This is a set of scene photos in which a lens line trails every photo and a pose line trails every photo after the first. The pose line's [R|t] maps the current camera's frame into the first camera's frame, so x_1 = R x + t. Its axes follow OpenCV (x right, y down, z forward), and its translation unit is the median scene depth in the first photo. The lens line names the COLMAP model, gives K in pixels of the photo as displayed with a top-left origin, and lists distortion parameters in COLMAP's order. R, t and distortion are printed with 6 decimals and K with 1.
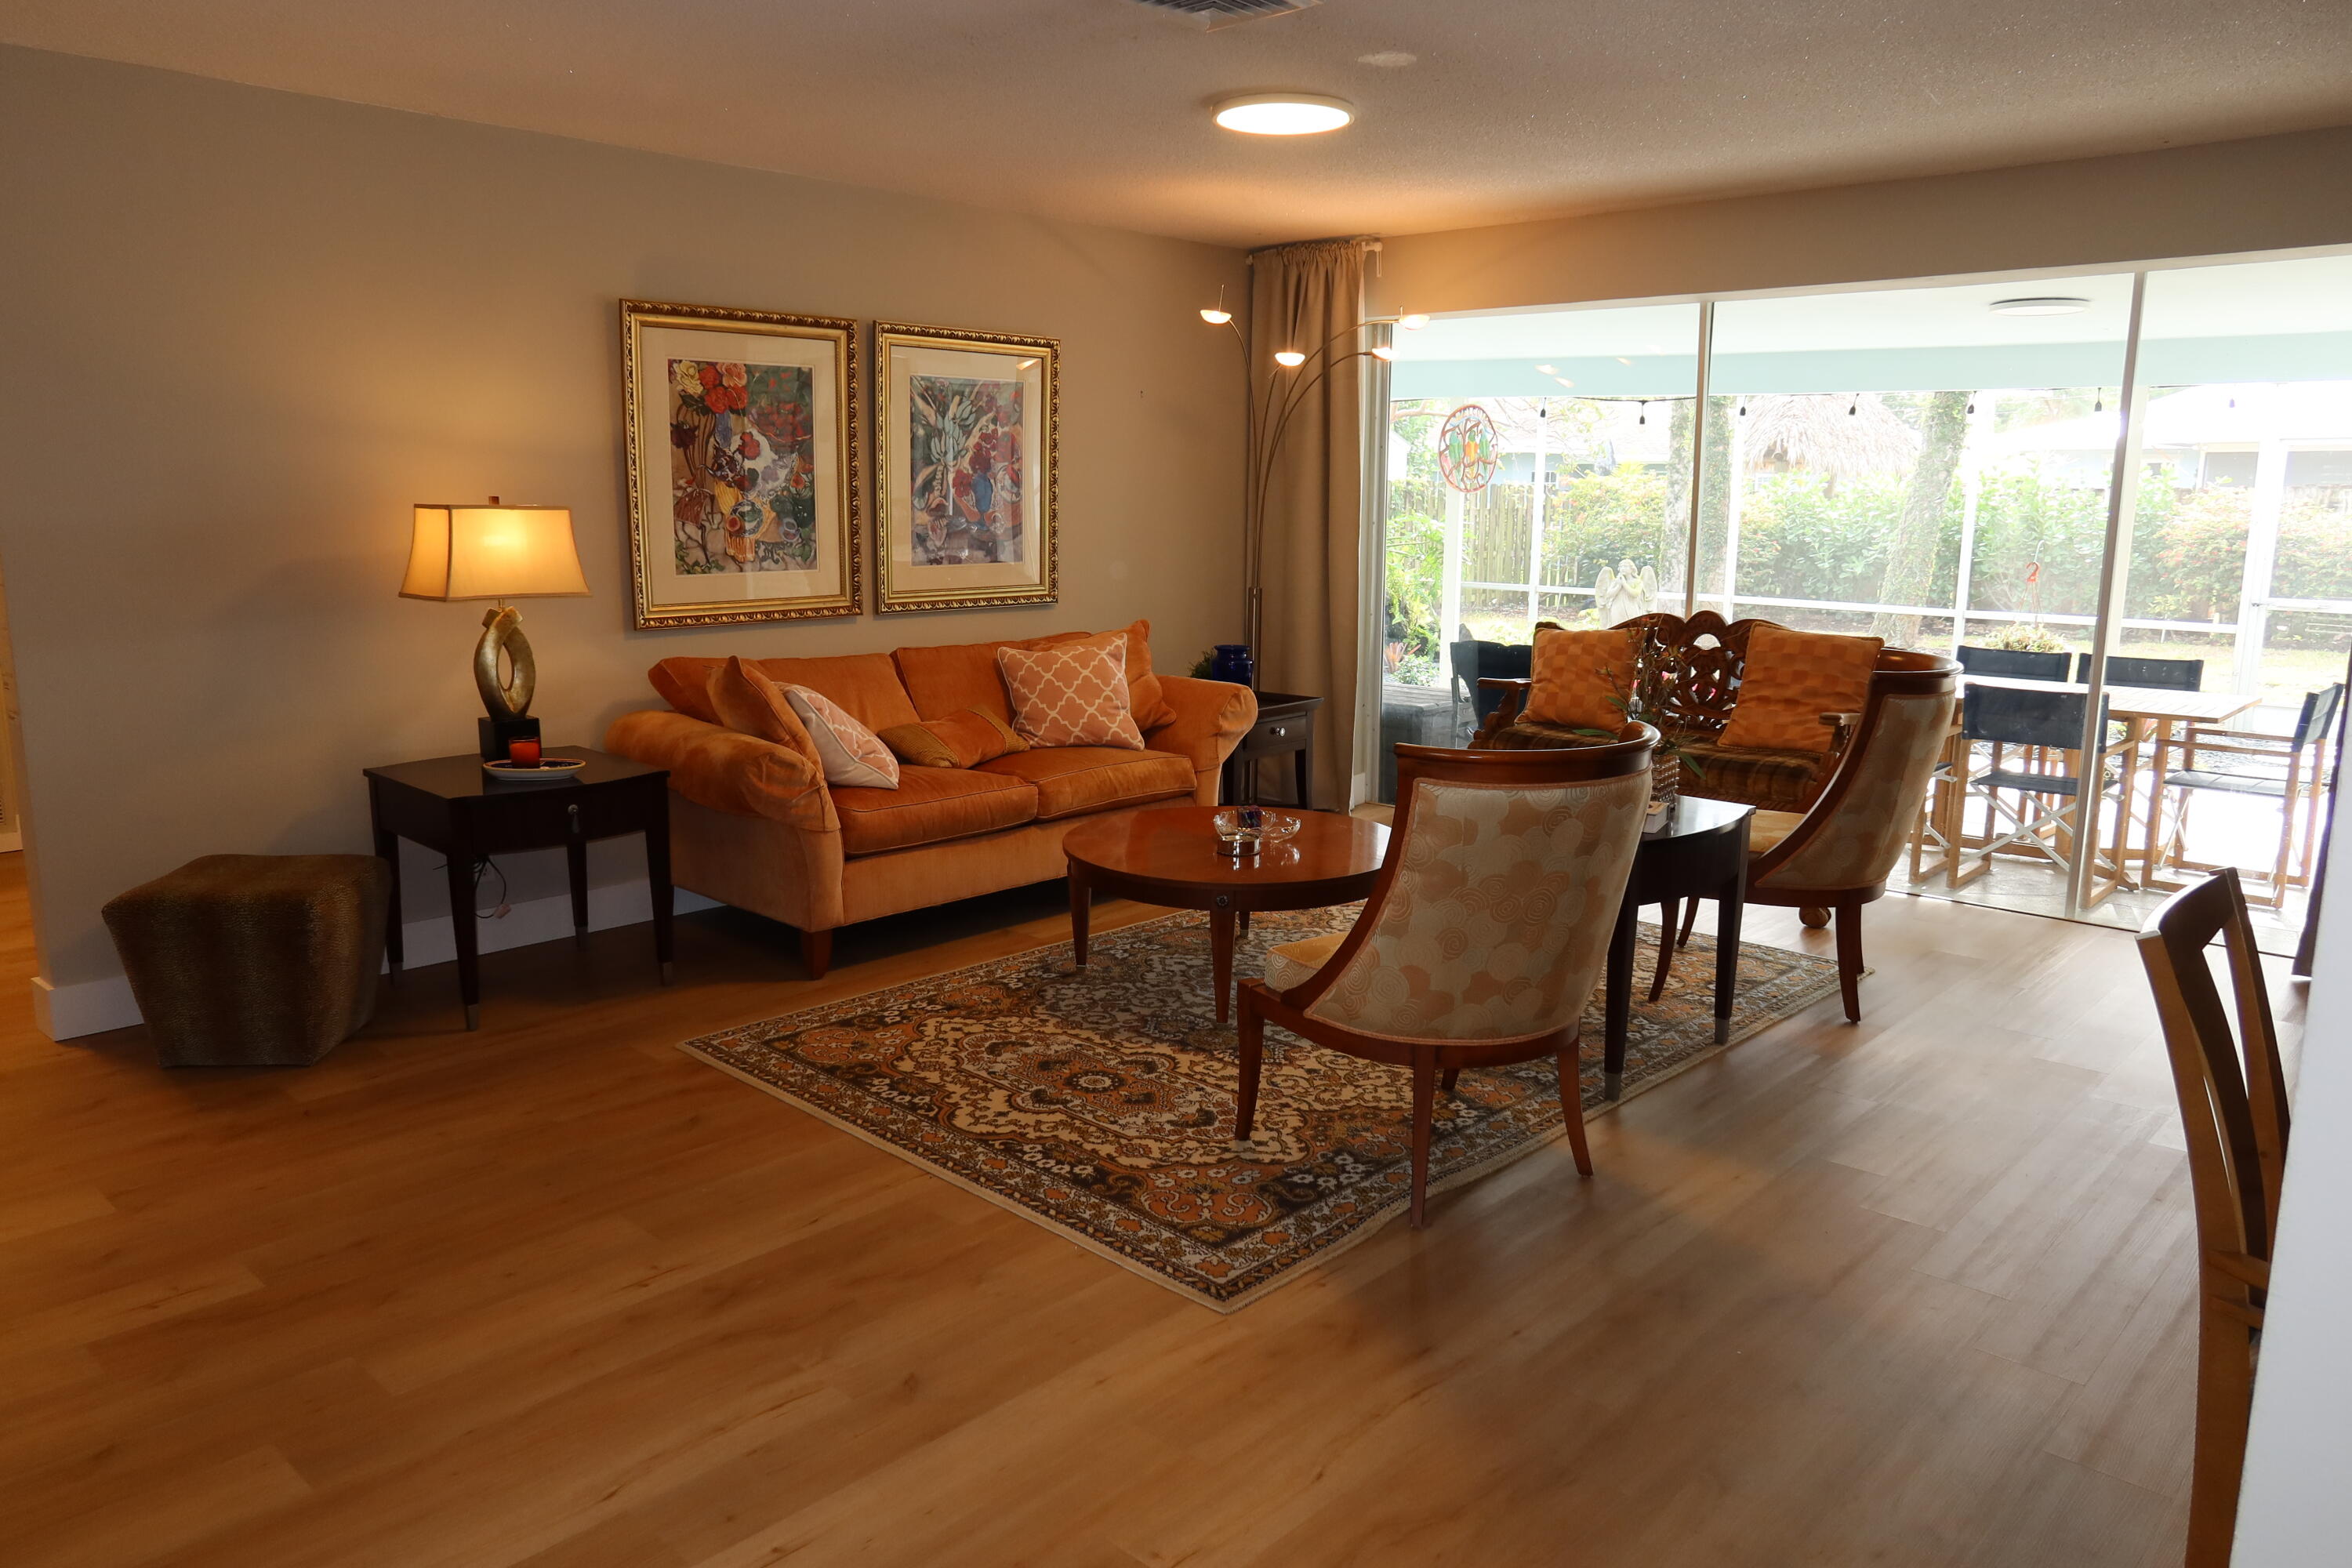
lens RADIAL K [[1627.5, 0, 1165.8], [0, 1627.5, 773.8], [0, 0, 1]] dist [-0.020832, 0.013920]
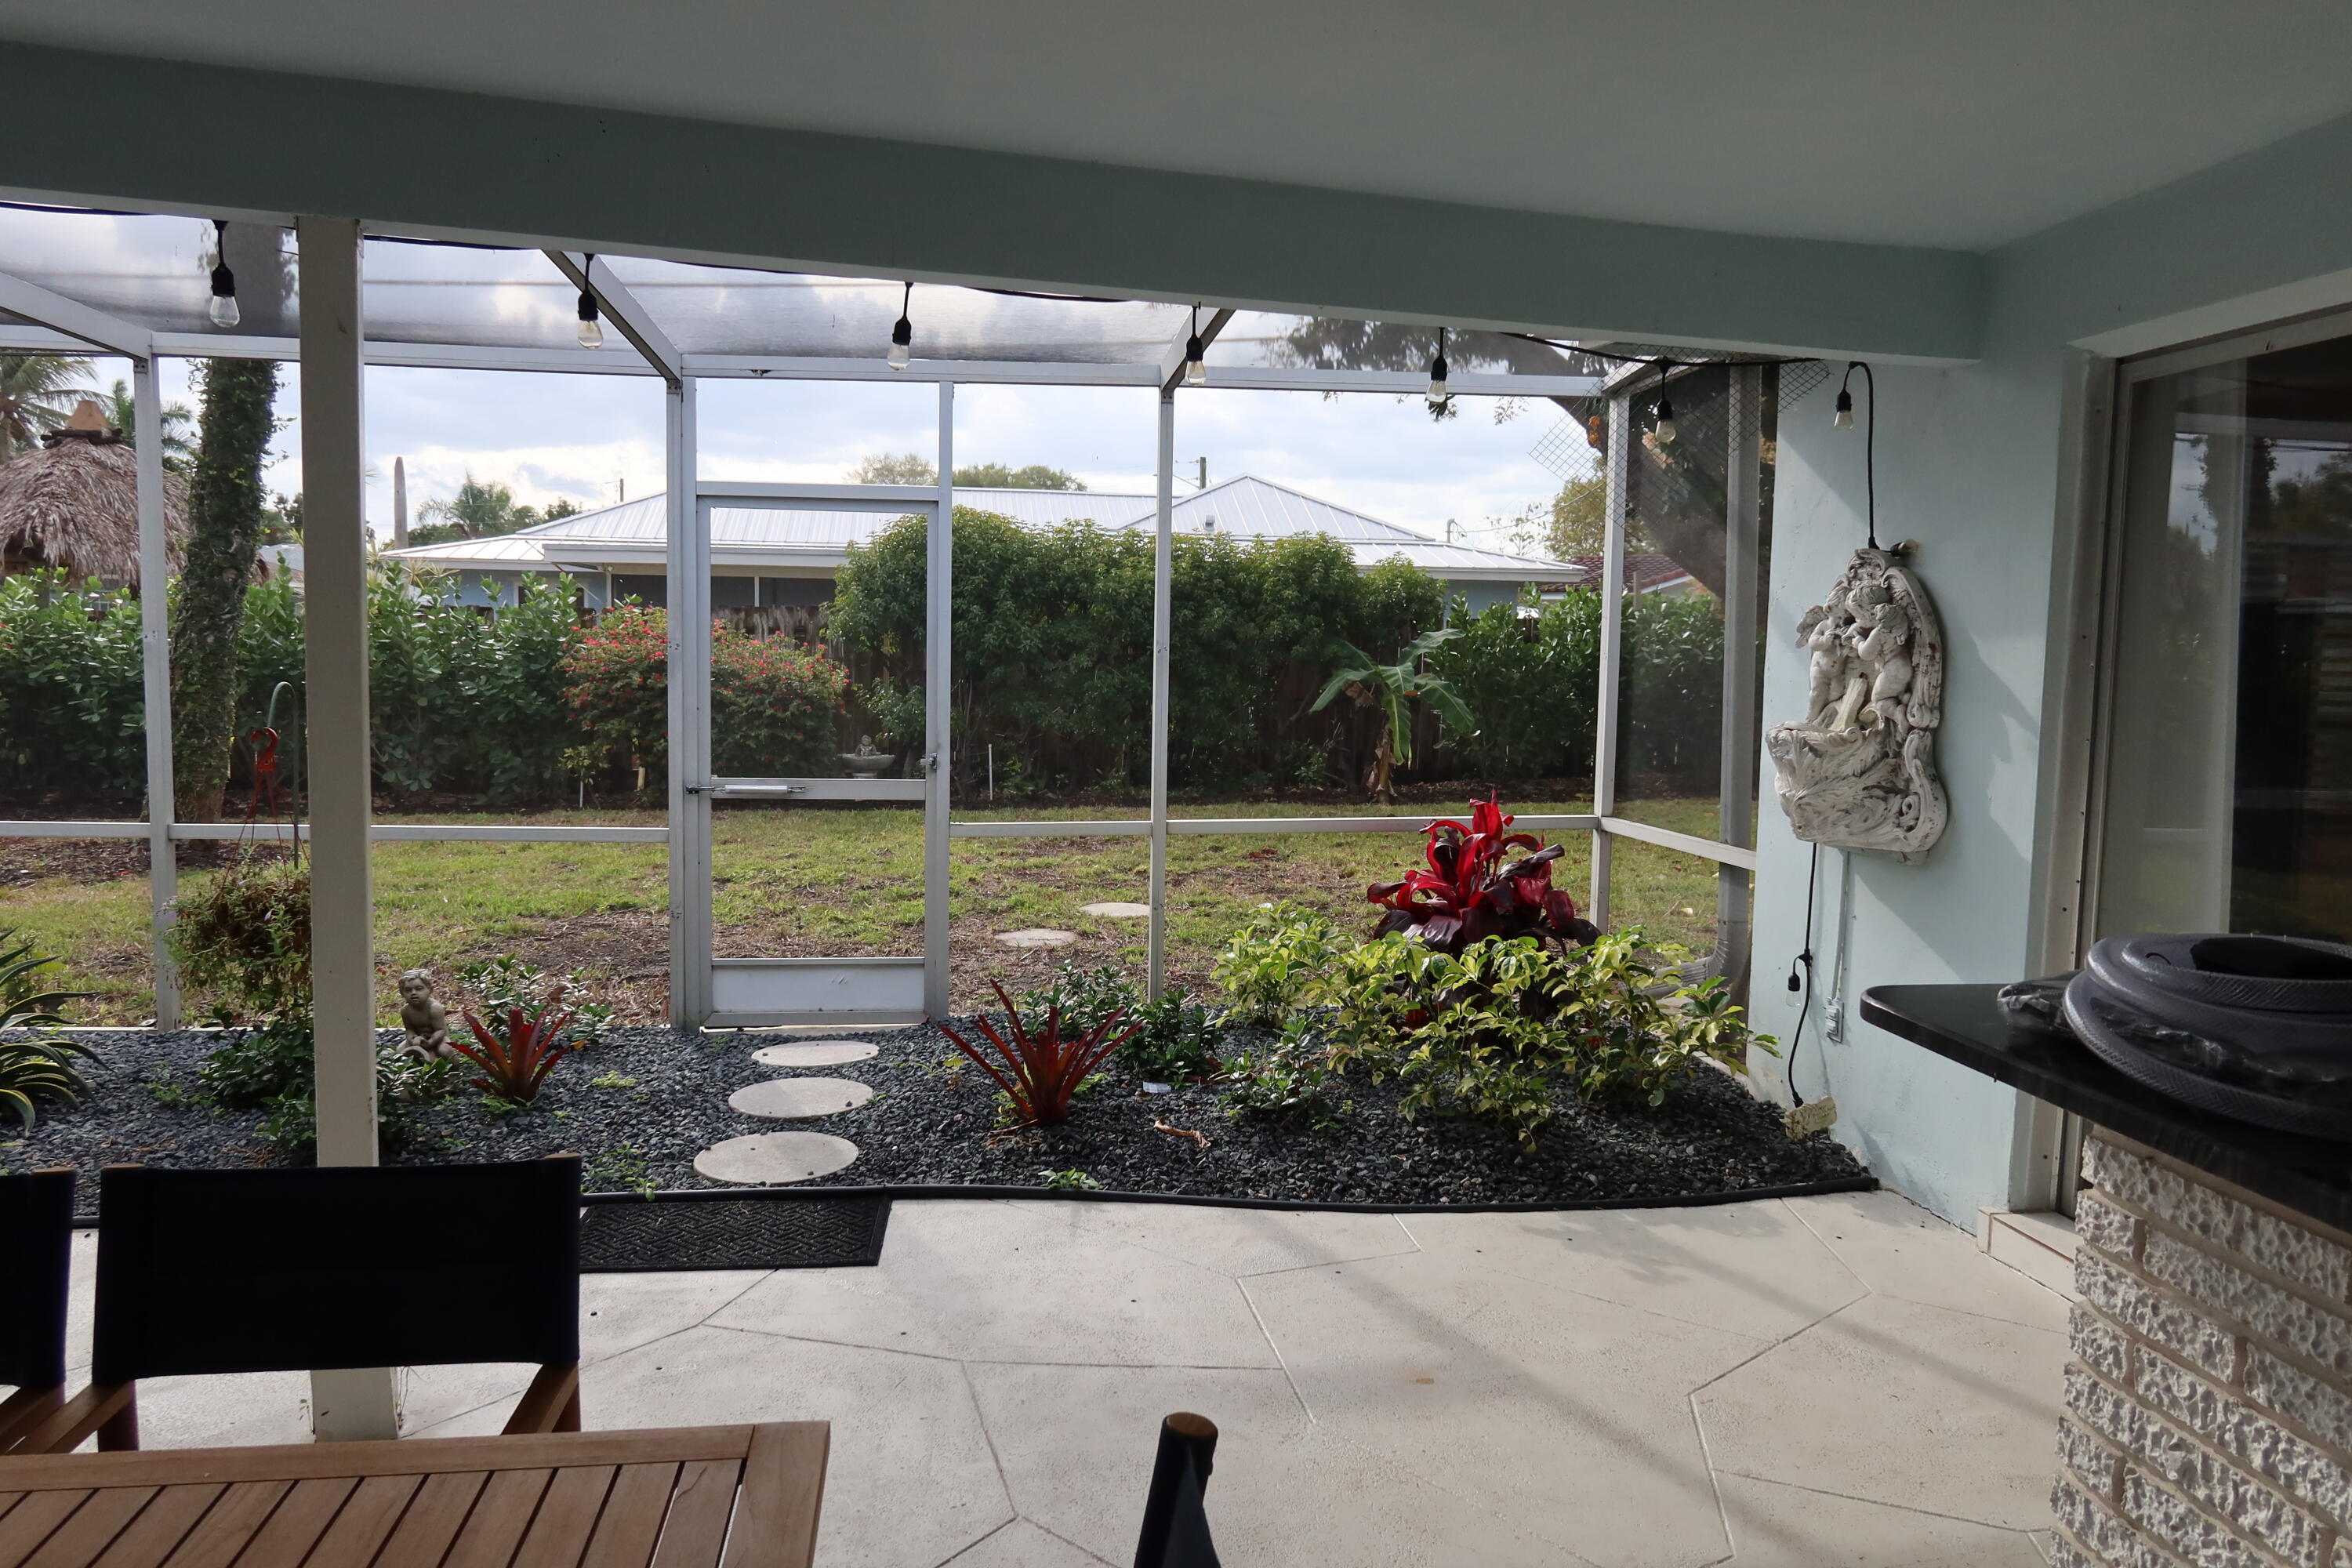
lens RADIAL K [[1627.5, 0, 1173.0], [0, 1627.5, 781.1], [0, 0, 1]] dist [-0.020832, 0.013920]
pose [[0.641073, -0.055584, 0.765465, 0.223198], [0.116540, 0.992858, -0.025506, -0.044220], [-0.758580, 0.105559, 0.642972, 0.315547]]
